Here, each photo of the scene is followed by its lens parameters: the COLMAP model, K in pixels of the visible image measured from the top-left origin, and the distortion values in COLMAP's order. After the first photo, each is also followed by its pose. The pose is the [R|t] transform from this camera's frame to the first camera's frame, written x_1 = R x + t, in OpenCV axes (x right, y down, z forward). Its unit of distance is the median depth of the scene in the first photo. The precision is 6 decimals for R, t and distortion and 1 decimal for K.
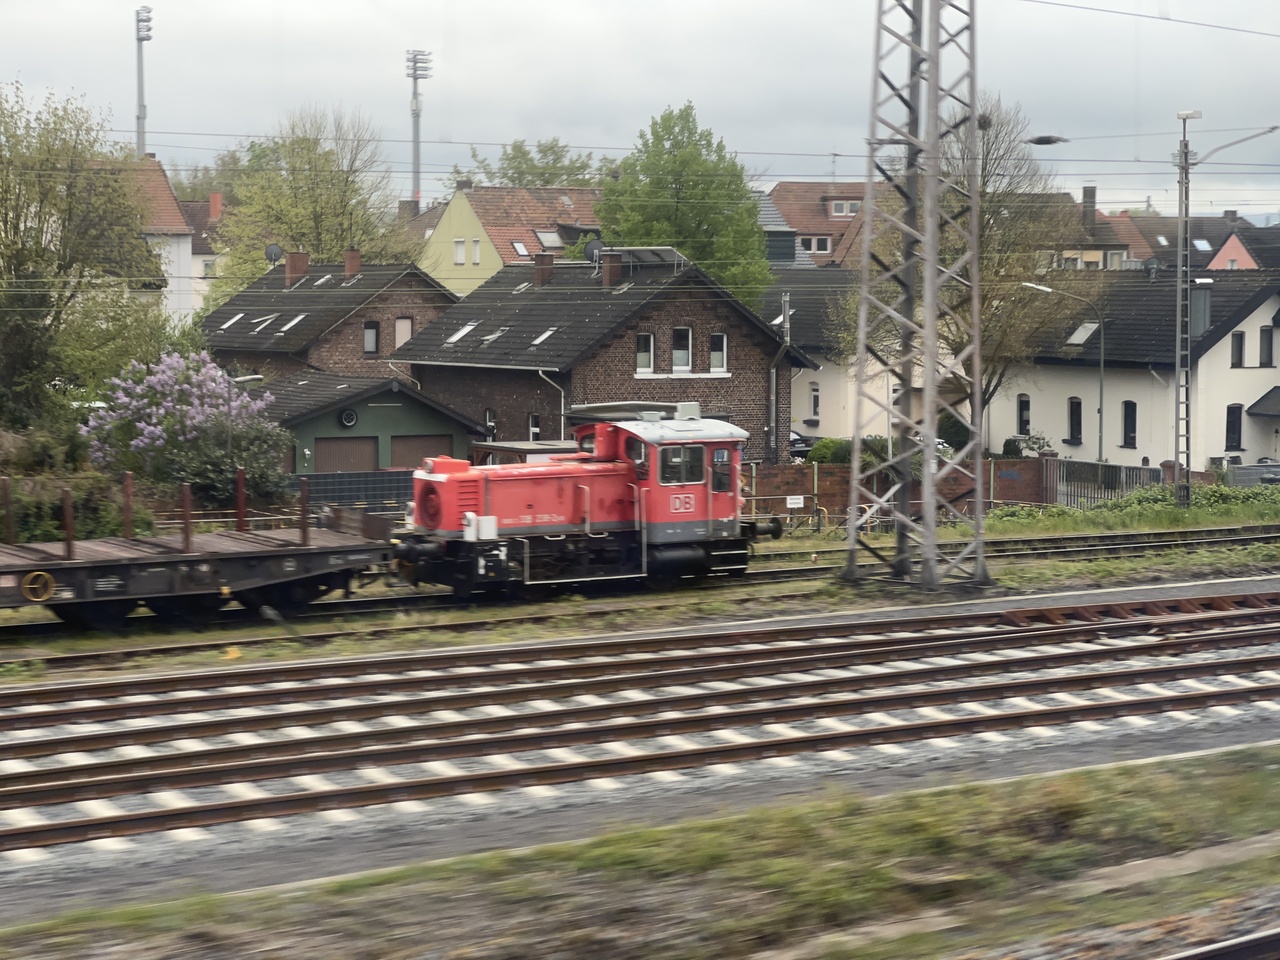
lens RADIAL K [[2825.3, 0, 642.9], [0, 2825.3, 474.8], [0, 0, 1]] dist [-0.069686, 4.131884]
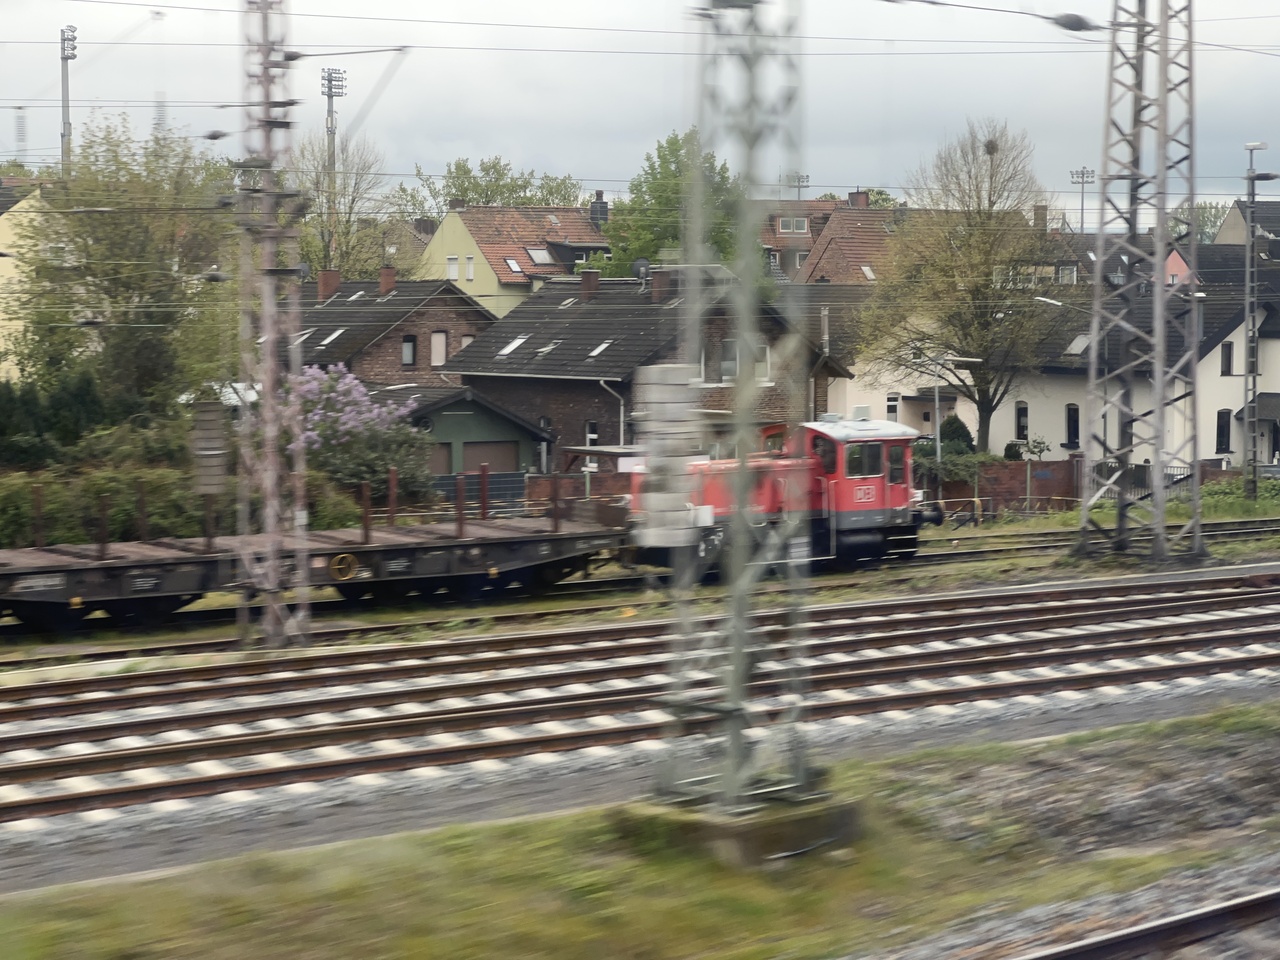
lens RADIAL K [[2842.5, 0, 635.1], [0, 2842.5, 469.1], [0, 0, 1]] dist [-0.010197, 2.968627]
pose [[0.998622, -0.005706, 0.052177, -0.102935], [0.006086, 0.999956, -0.007127, 0.005801], [-0.052134, 0.007435, 0.998612, -0.098620]]
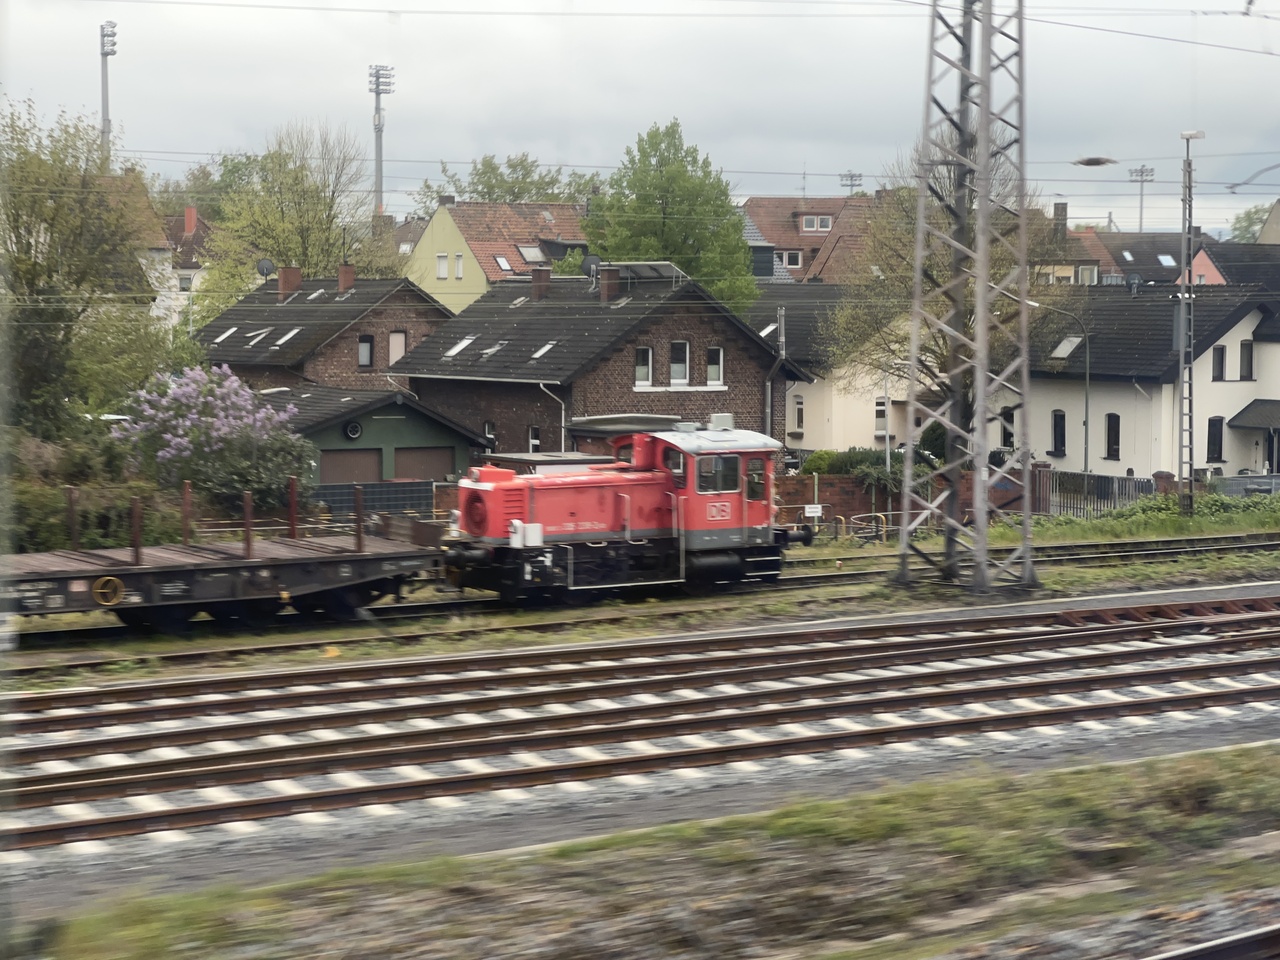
lens RADIAL K [[2828.2, 0, 638.7], [0, 2828.2, 477.9], [0, 0, 1]] dist [-0.048910, 3.697166]
pose [[0.999834, -0.000613, 0.018197, -0.025536], [0.000686, 0.999992, -0.003987, 0.001514], [-0.018195, 0.003999, 0.999826, -0.024237]]
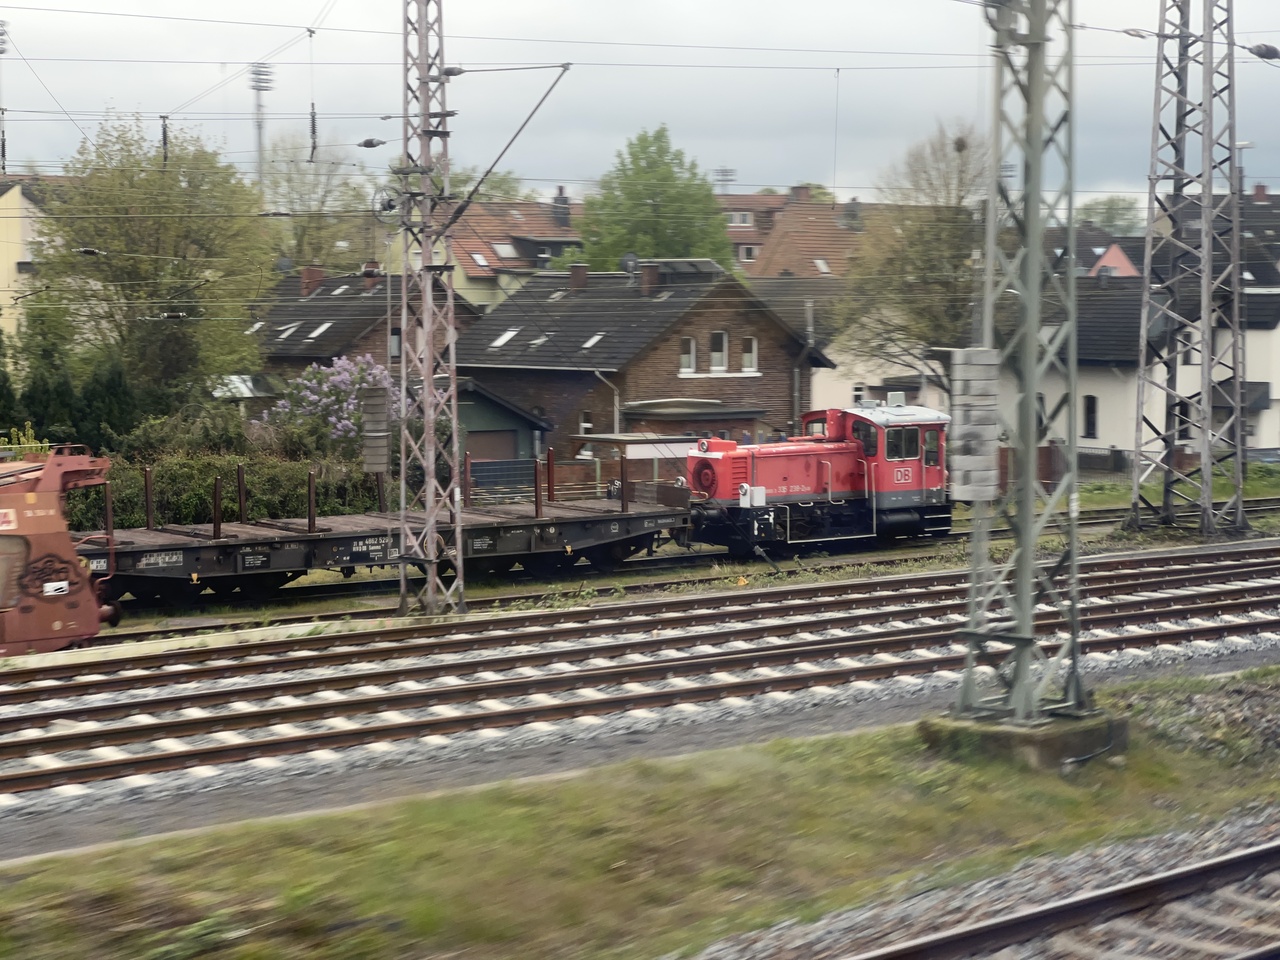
lens RADIAL K [[2852.6, 0, 638.1], [0, 2852.6, 482.9], [0, 0, 1]] dist [-0.018928, 3.060621]
pose [[0.995919, -0.011126, 0.089563, -0.155612], [0.011144, 0.999938, 0.000292, 0.008795], [-0.089561, 0.000708, 0.995981, -0.149939]]
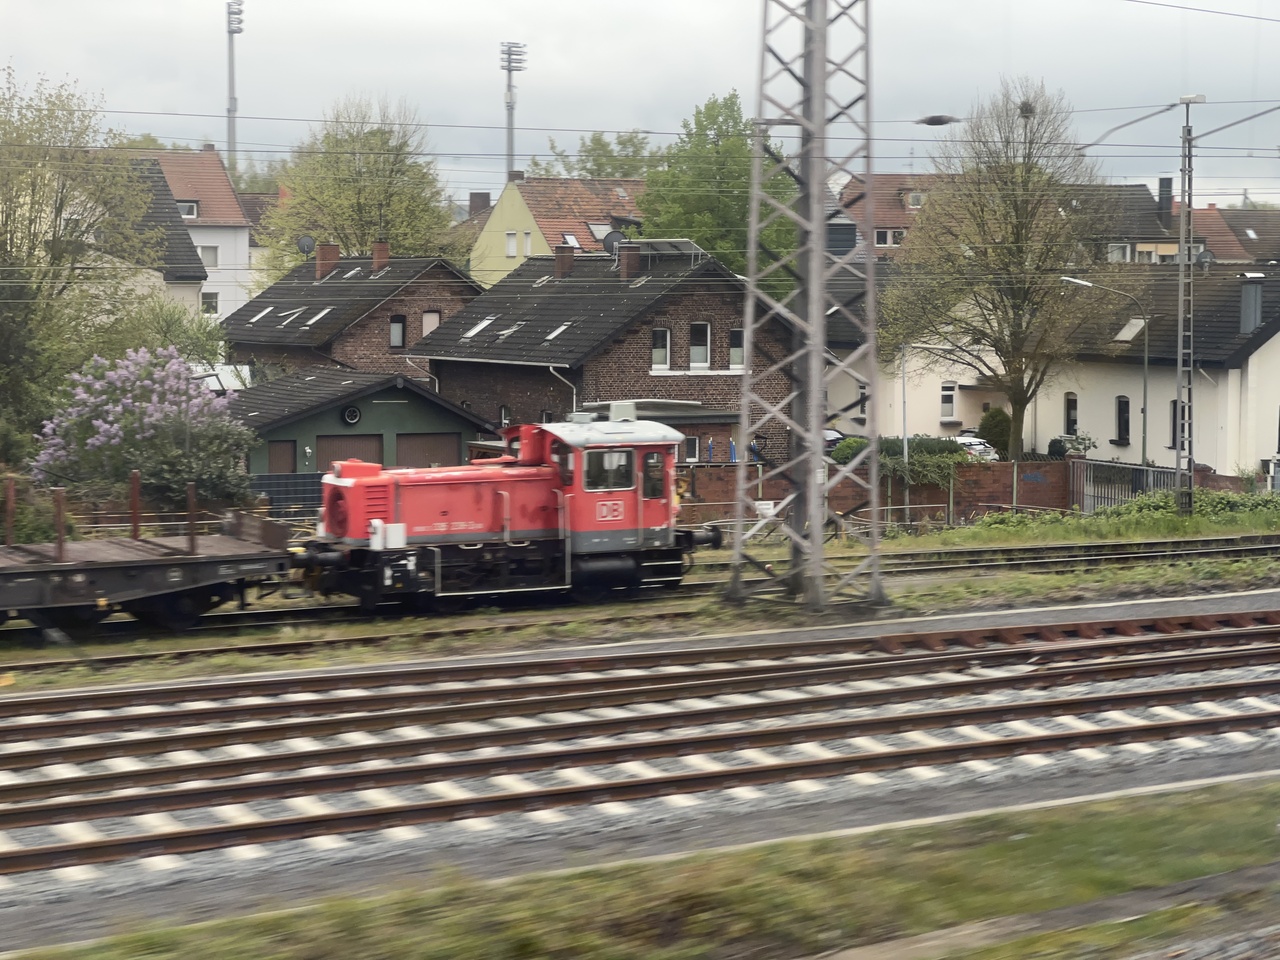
lens RADIAL K [[2820.1, 0, 648.2], [0, 2820.1, 476.6], [0, 0, 1]] dist [-0.049040, 3.748348]
pose [[0.999013, 0.005403, -0.044088, 0.050925], [-0.005275, 0.999982, 0.003022, -0.003081], [0.044103, -0.002787, 0.999023, 0.048140]]
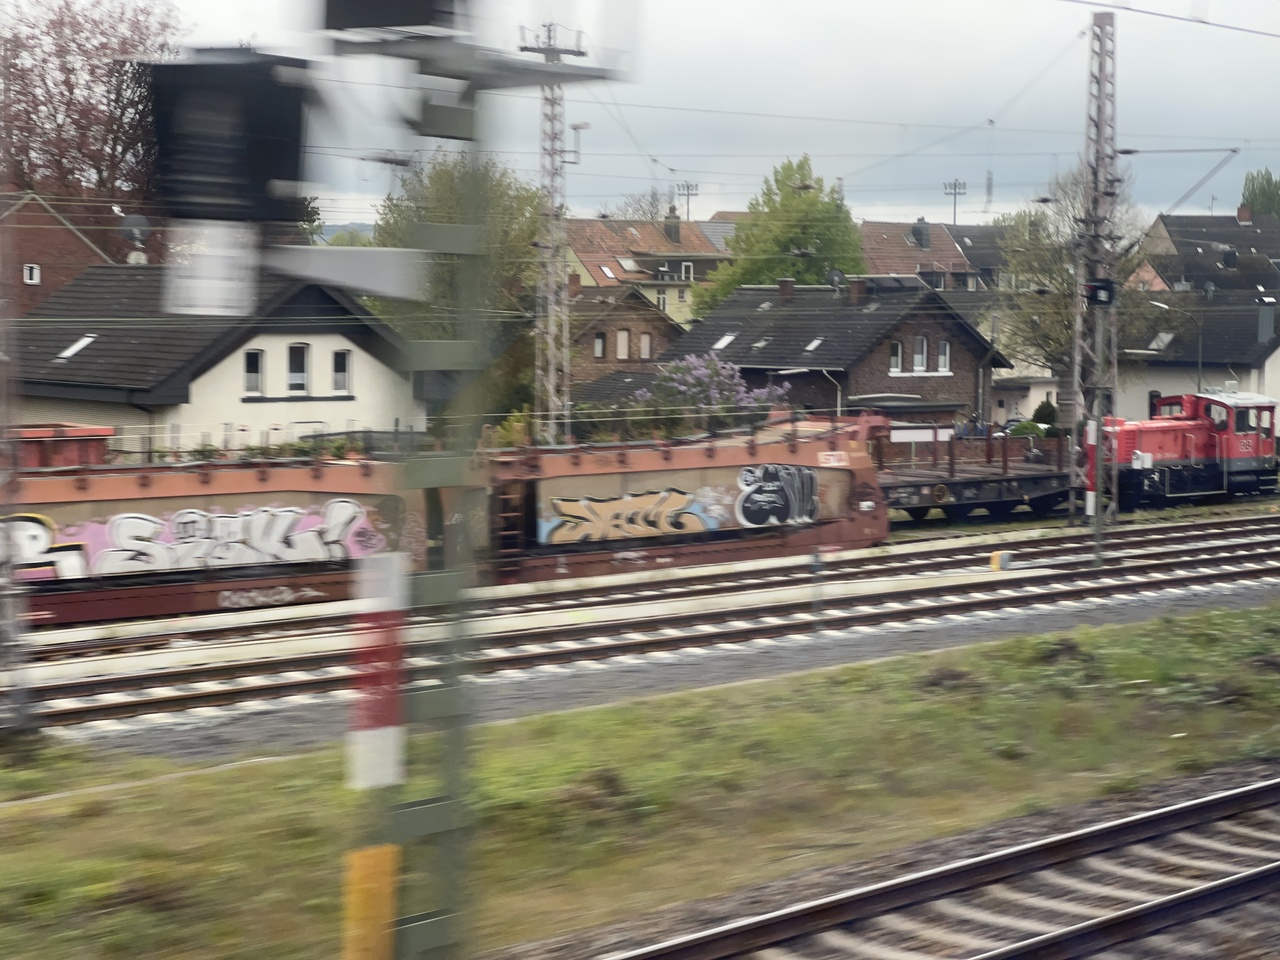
lens RADIAL K [[2929.1, 0, 636.8], [0, 2929.1, 480.5], [0, 0, 1]] dist [-0.087162, 5.982779]
pose [[0.987917, -0.009020, 0.154723, -0.425645], [0.009839, 0.999941, -0.004531, 0.024879], [-0.154673, 0.005998, 0.987947, -0.411940]]
